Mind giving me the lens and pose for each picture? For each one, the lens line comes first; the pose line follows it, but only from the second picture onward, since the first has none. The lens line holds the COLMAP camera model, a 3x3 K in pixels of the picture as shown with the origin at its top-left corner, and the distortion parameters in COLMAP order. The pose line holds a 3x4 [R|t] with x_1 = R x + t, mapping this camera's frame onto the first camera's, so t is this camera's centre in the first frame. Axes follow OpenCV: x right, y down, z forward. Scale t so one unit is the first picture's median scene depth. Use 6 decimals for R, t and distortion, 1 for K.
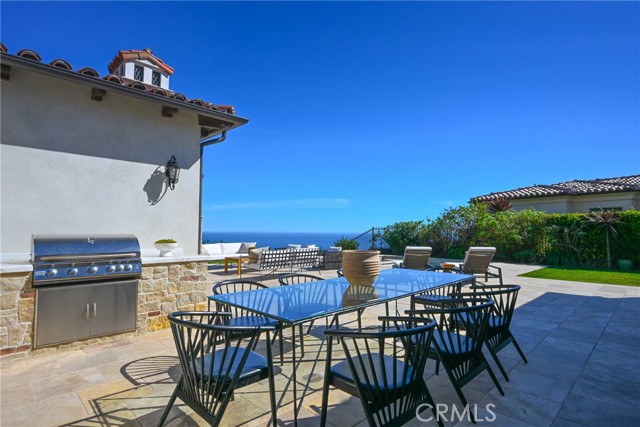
lens RADIAL K [[341.1, 0, 322.2], [0, 341.1, 213.5], [0, 0, 1]] dist [0.001521, 0.000129]
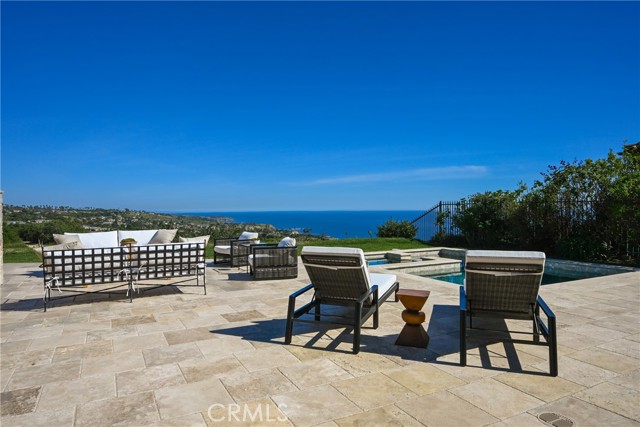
lens RADIAL K [[408.2, 0, 319.2], [0, 408.2, 212.5], [0, 0, 1]] dist [-0.001762, 0.000576]
pose [[0.952629, -0.011449, -0.303919, 0.179542], [0.029885, 0.997979, 0.056080, 0.011759], [0.302663, -0.062506, 0.951046, 0.231077]]
